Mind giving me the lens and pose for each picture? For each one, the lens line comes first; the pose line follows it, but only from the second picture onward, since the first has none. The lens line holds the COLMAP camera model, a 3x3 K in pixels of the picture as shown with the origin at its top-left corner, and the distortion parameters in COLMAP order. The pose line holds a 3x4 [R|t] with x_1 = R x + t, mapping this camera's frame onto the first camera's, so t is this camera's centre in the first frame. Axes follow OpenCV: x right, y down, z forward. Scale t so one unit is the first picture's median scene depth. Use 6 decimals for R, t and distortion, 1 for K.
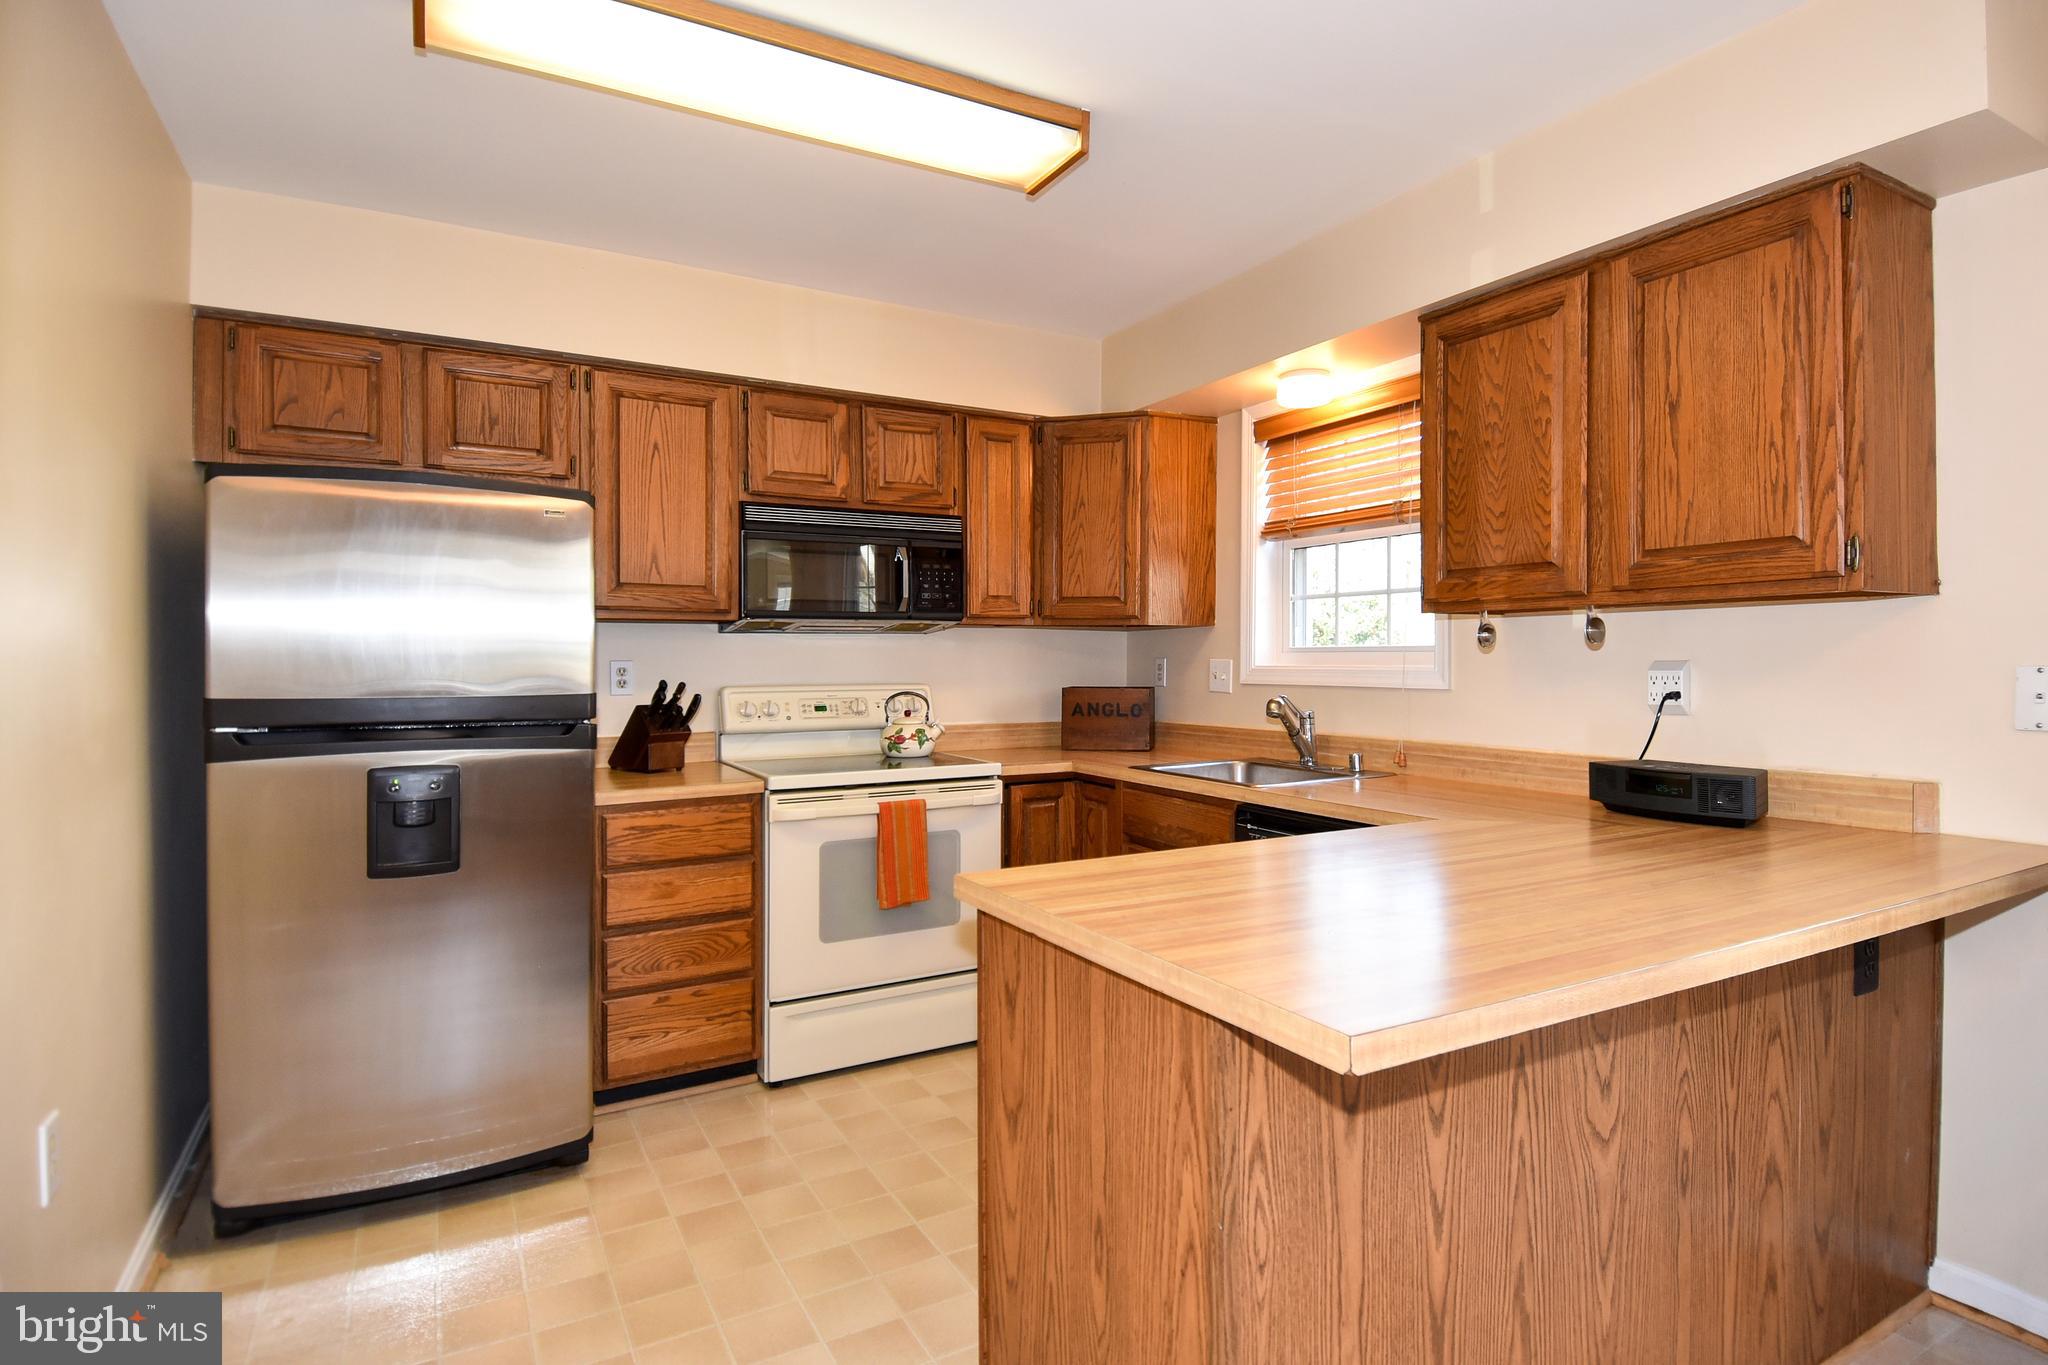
lens RADIAL K [[1055.8, 0, 1020.4], [0, 1055.8, 667.6], [0, 0, 1]] dist [0.046932, -0.041393]
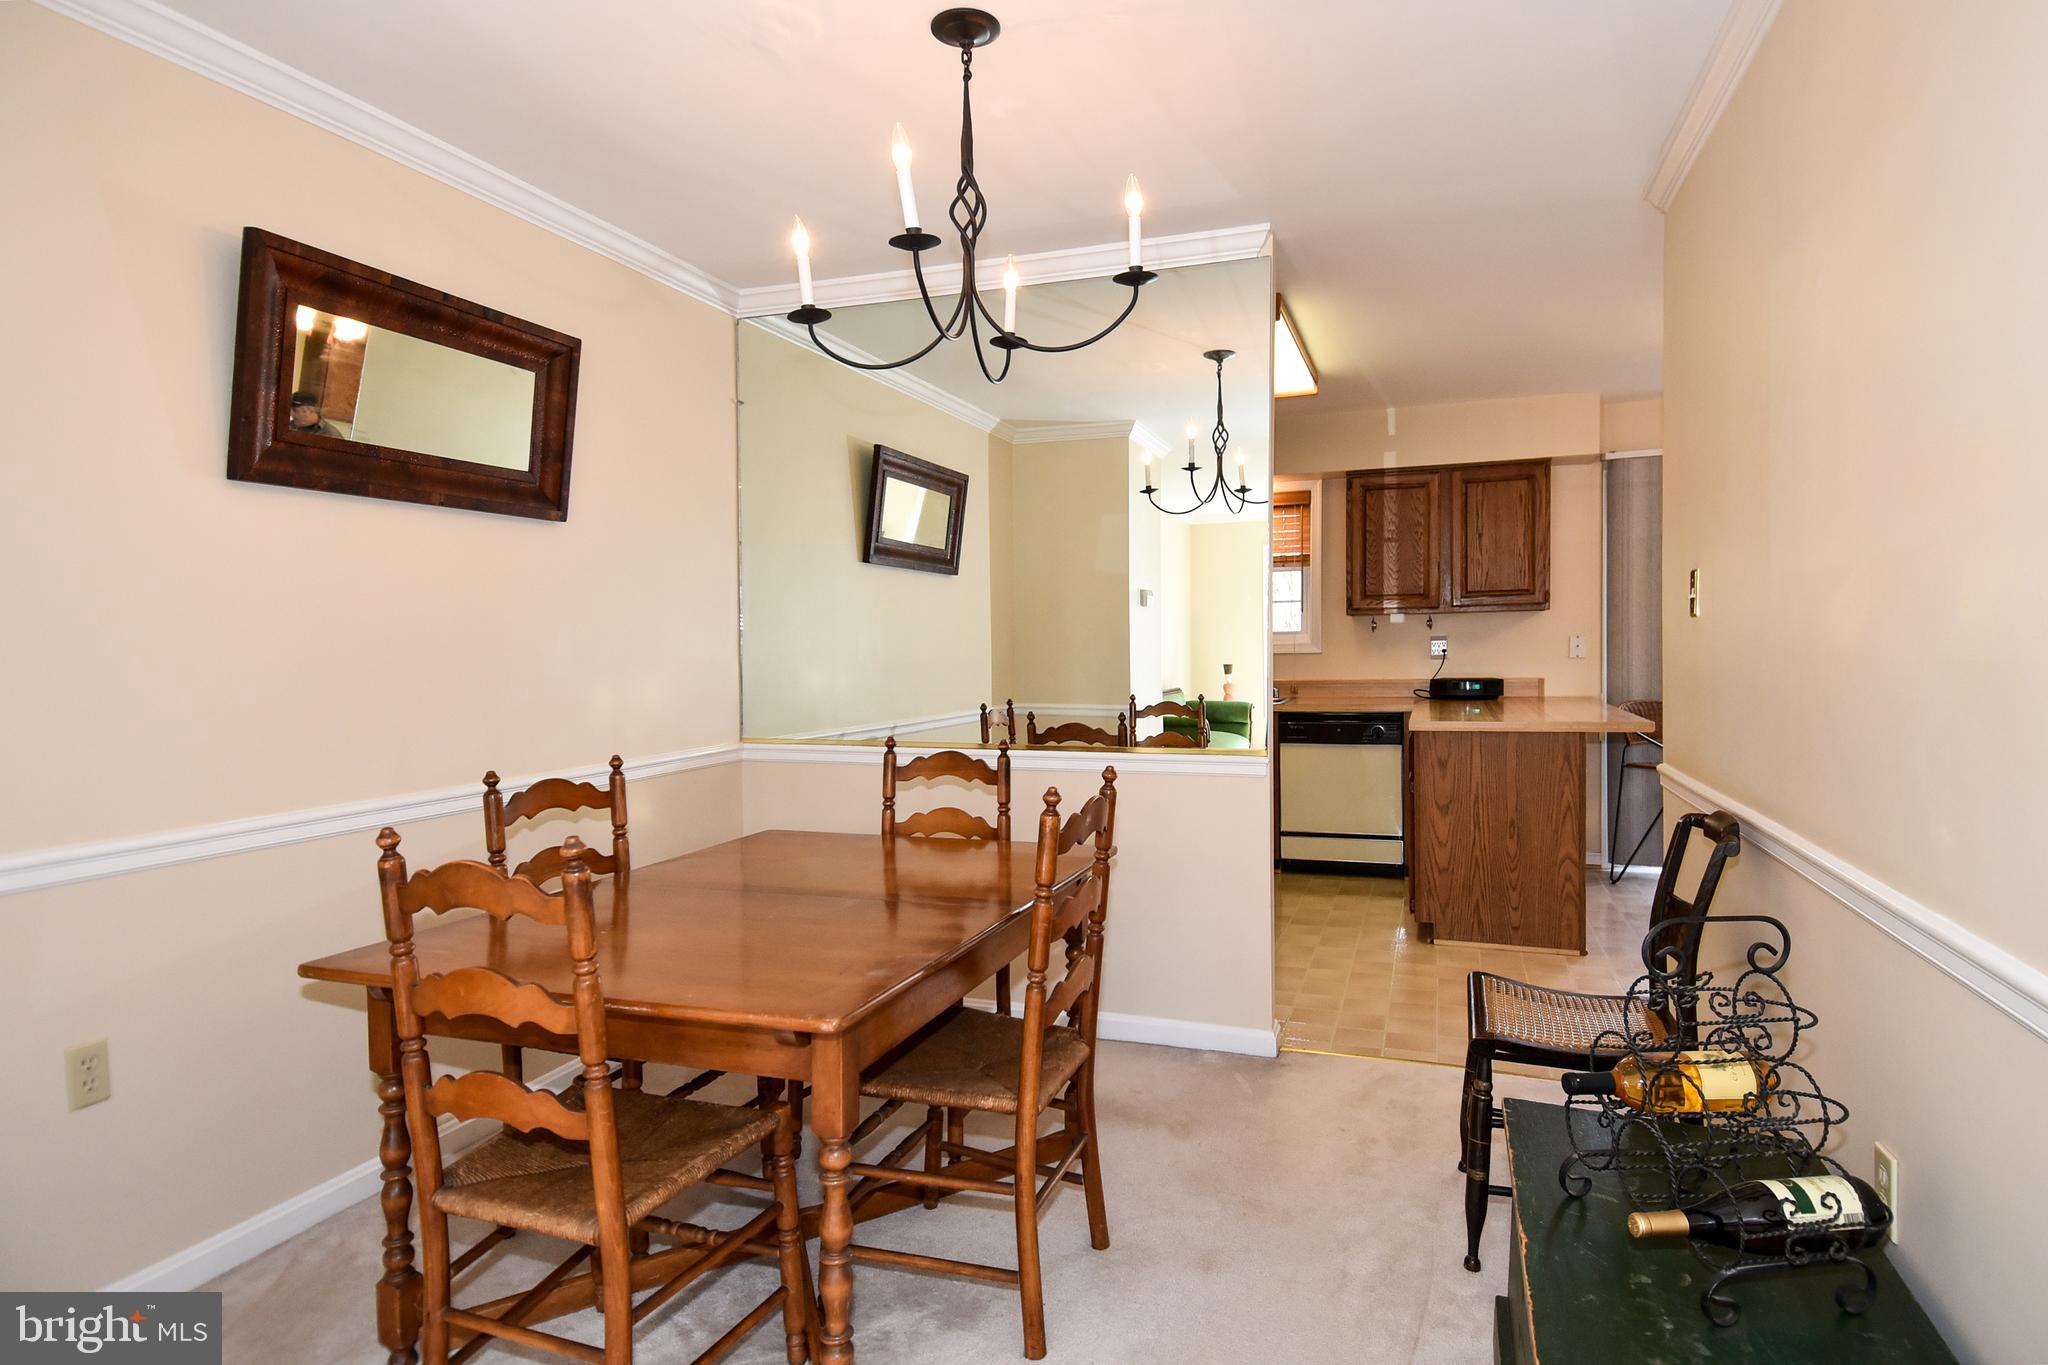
lens RADIAL K [[1070.5, 0, 1029.7], [0, 1070.5, 689.0], [0, 0, 1]] dist [0.054837, -0.064575]
pose [[0.772658, -0.035994, 0.633801, -1.309287], [0.019012, 0.999255, 0.033572, 0.009738], [-0.634538, -0.013890, 0.772767, -0.216597]]
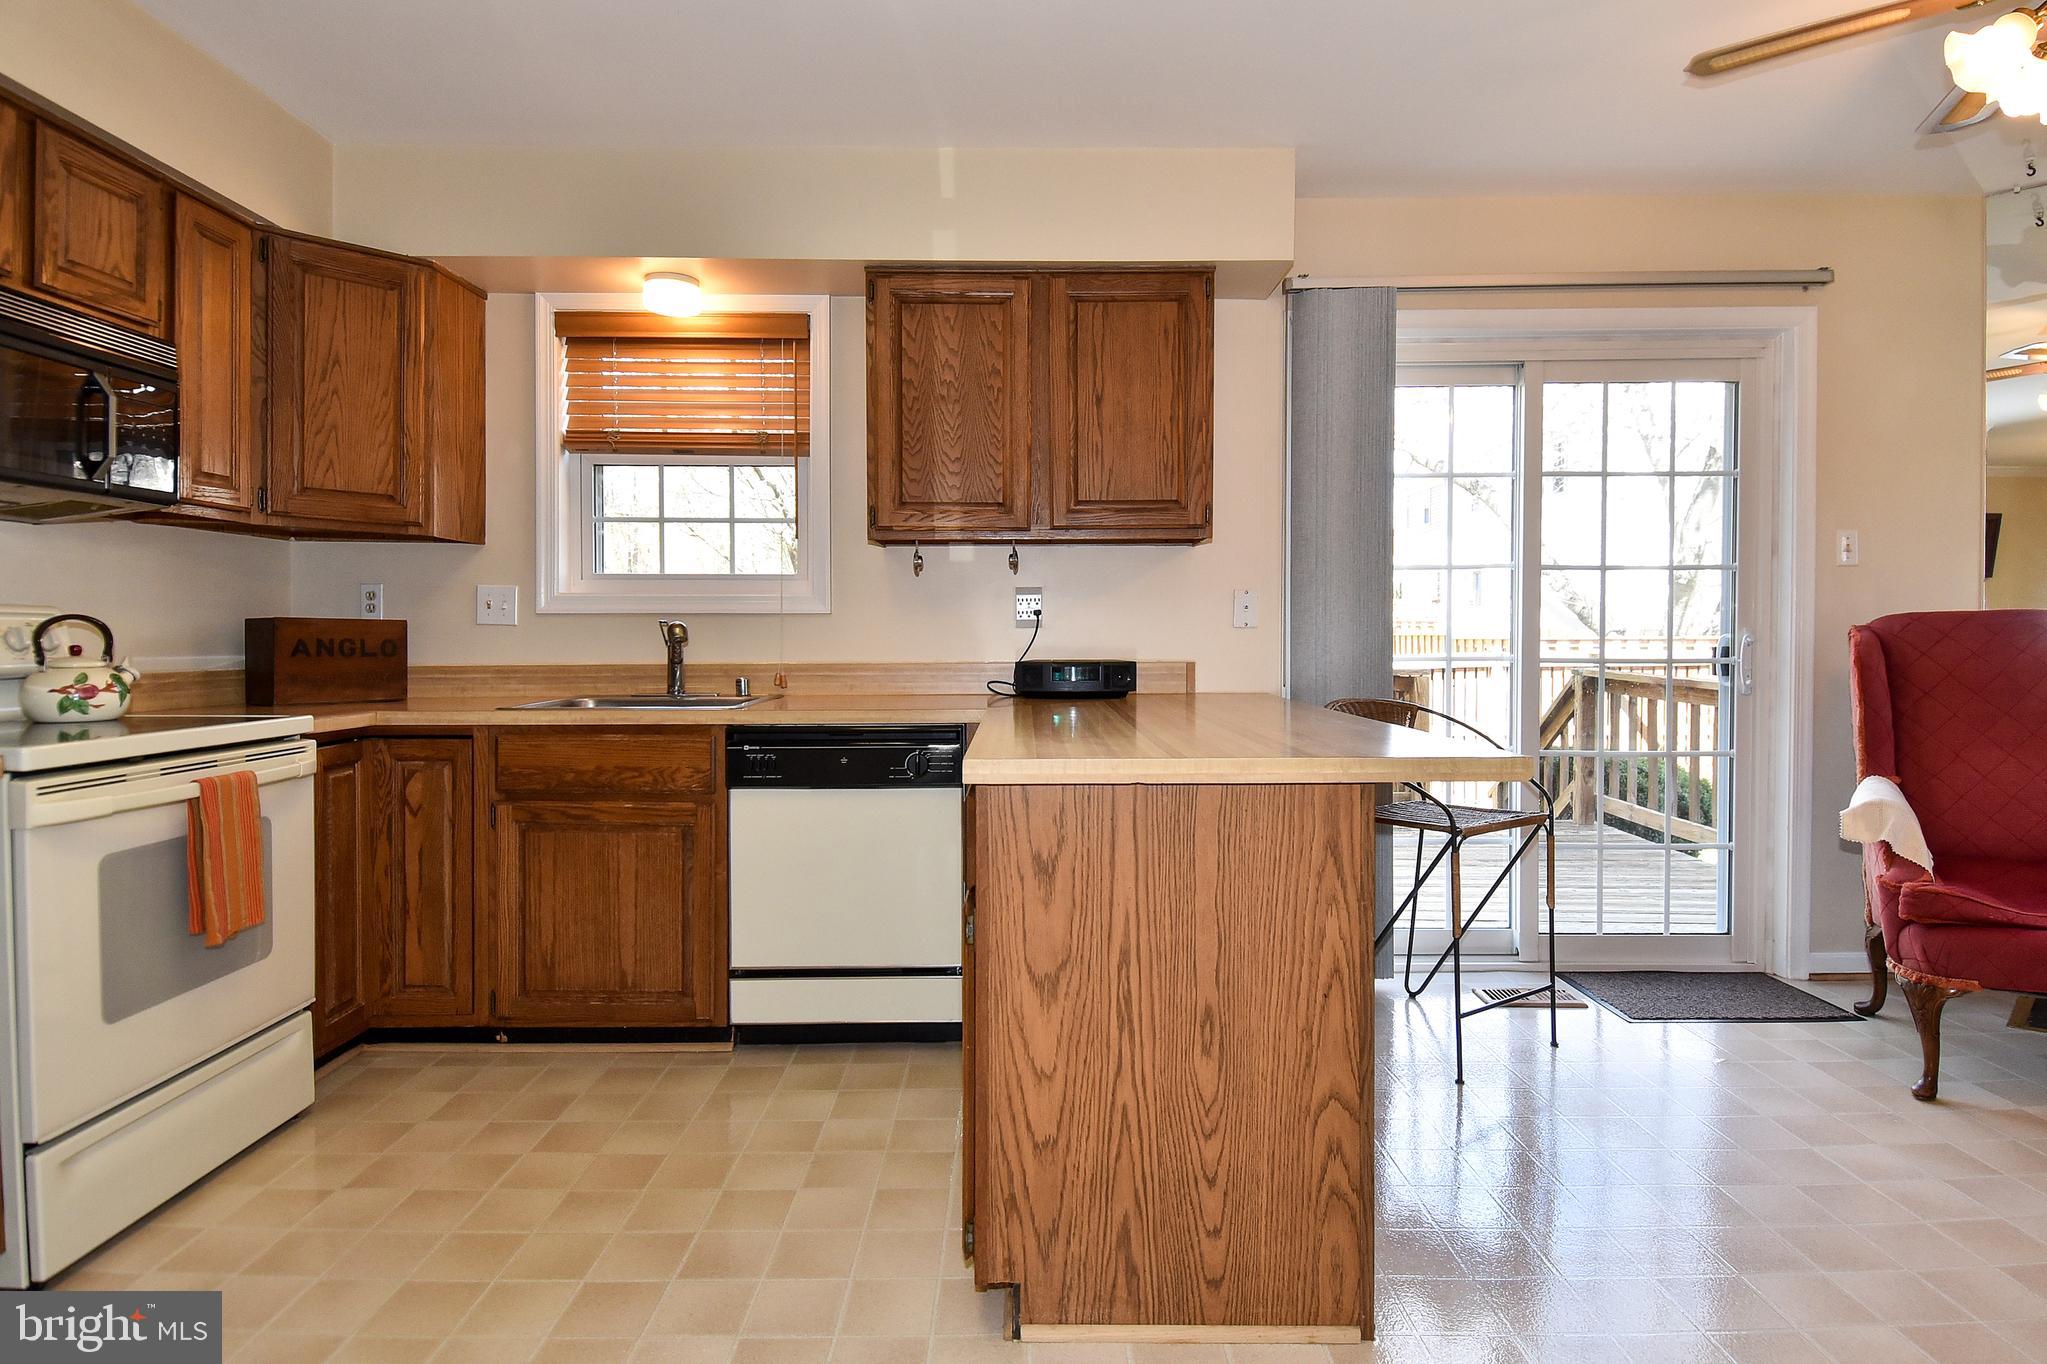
lens RADIAL K [[1120.8, 0, 1032.9], [0, 1120.8, 656.6], [0, 0, 1]] dist [0.050103, -0.051788]
pose [[0.488530, -0.012788, 0.872454, -0.501040], [0.004482, 0.999916, 0.012147, 0.051365], [-0.872536, -0.002024, 0.488546, 0.255472]]
